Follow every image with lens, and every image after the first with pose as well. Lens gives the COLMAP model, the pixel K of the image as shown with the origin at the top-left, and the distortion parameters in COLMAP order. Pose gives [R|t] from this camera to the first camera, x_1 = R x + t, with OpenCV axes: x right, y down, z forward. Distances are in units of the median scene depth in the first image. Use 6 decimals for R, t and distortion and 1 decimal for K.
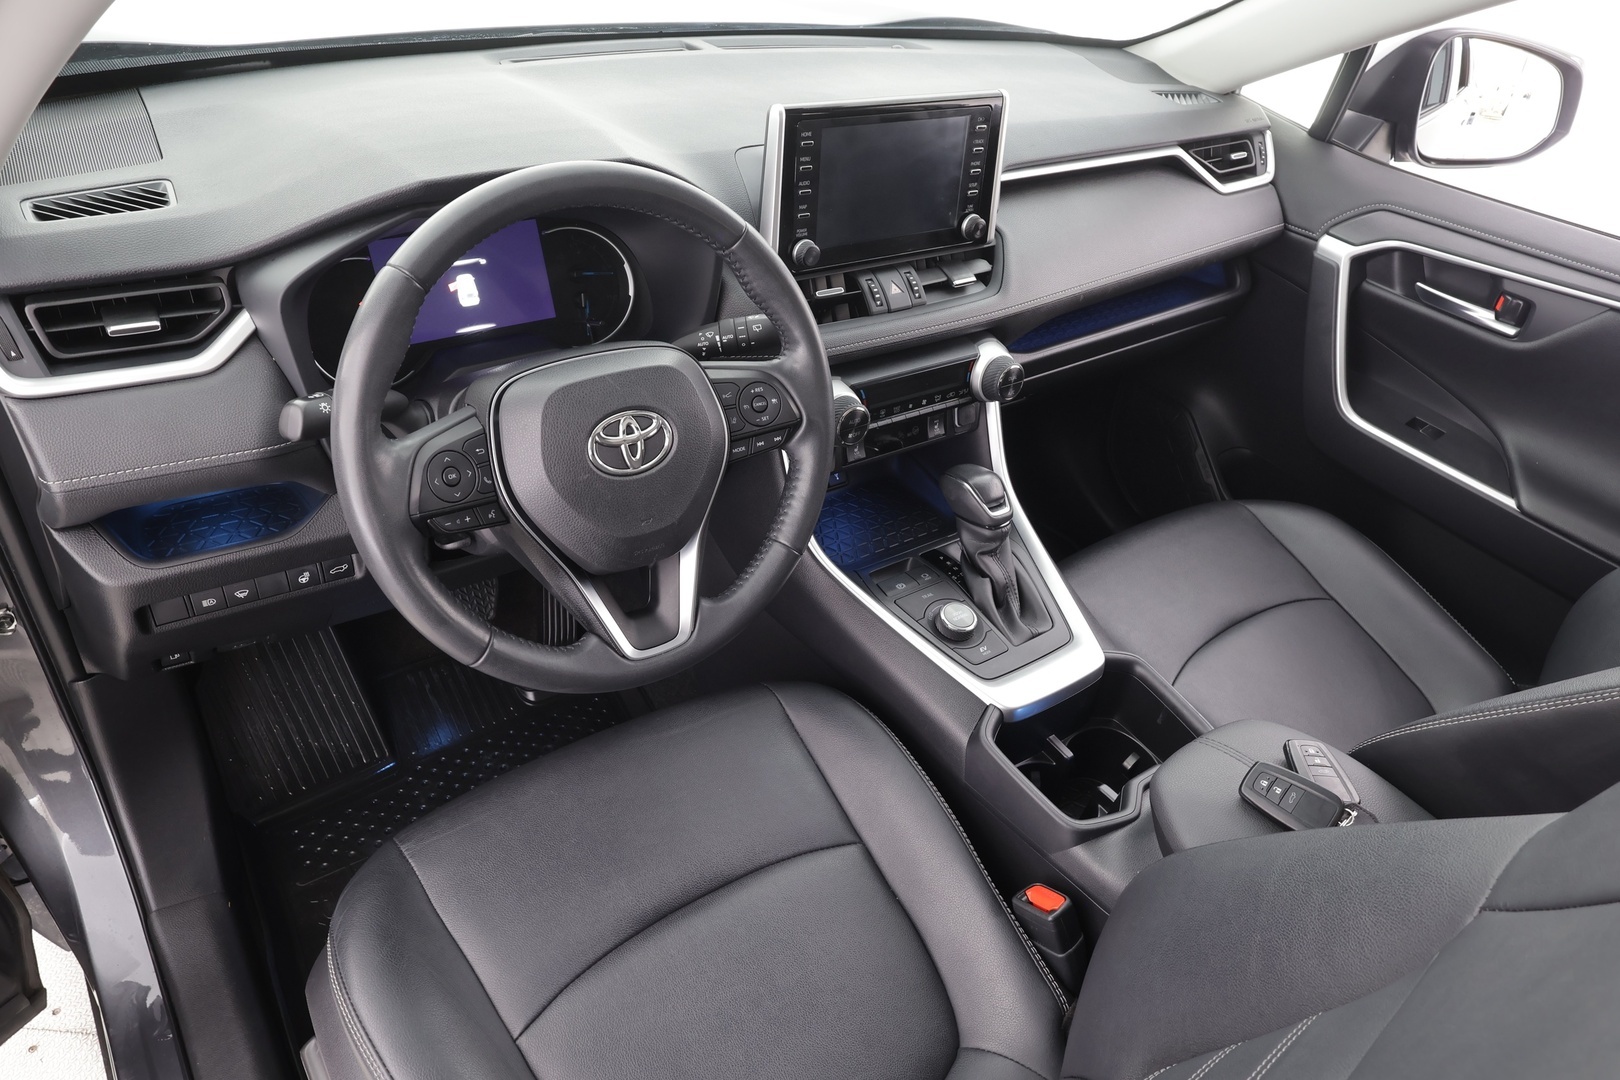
lens RADIAL K [[1074.0, 0, 817.6], [0, 1074.0, 543.8], [0, 0, 1]] dist [-0.000145, 0.001452]
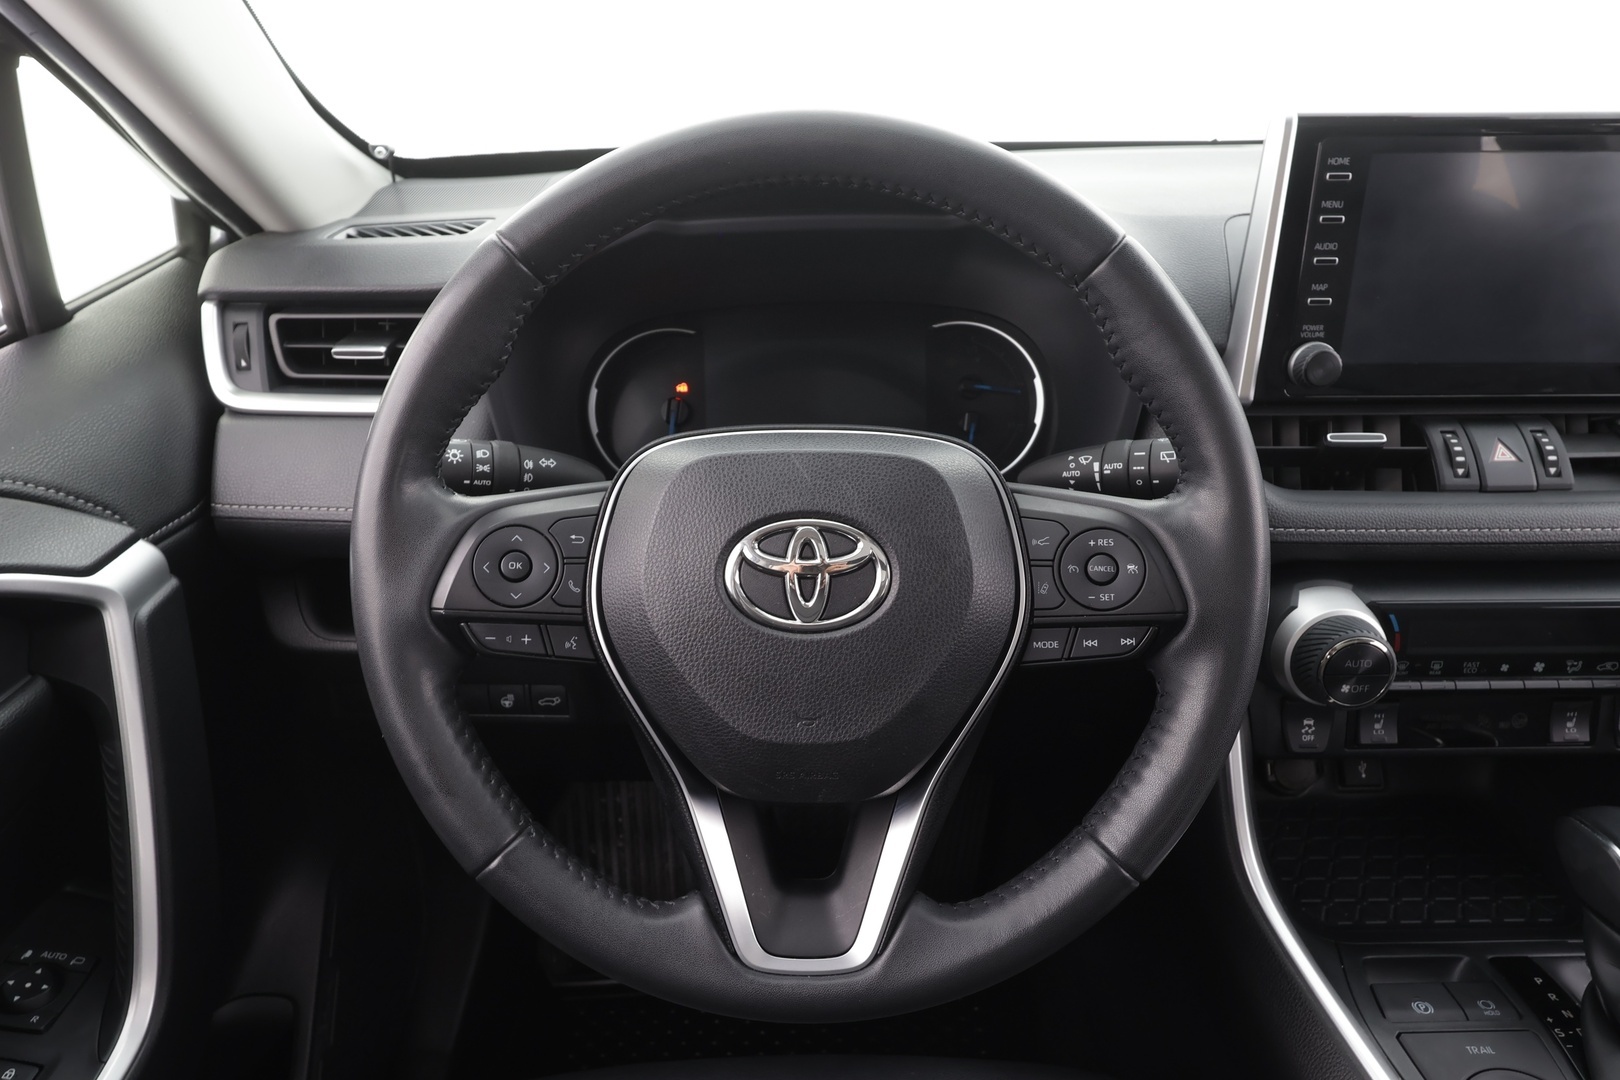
lens RADIAL K [[1014.5, 0, 811.5], [0, 1014.5, 544.6], [0, 0, 1]] dist [-0.000169, 0.001080]
pose [[0.805698, 0.136121, -0.576474, 0.095603], [-0.264700, 0.953393, -0.144831, -0.024445], [0.529892, 0.269282, 0.804178, 0.419809]]
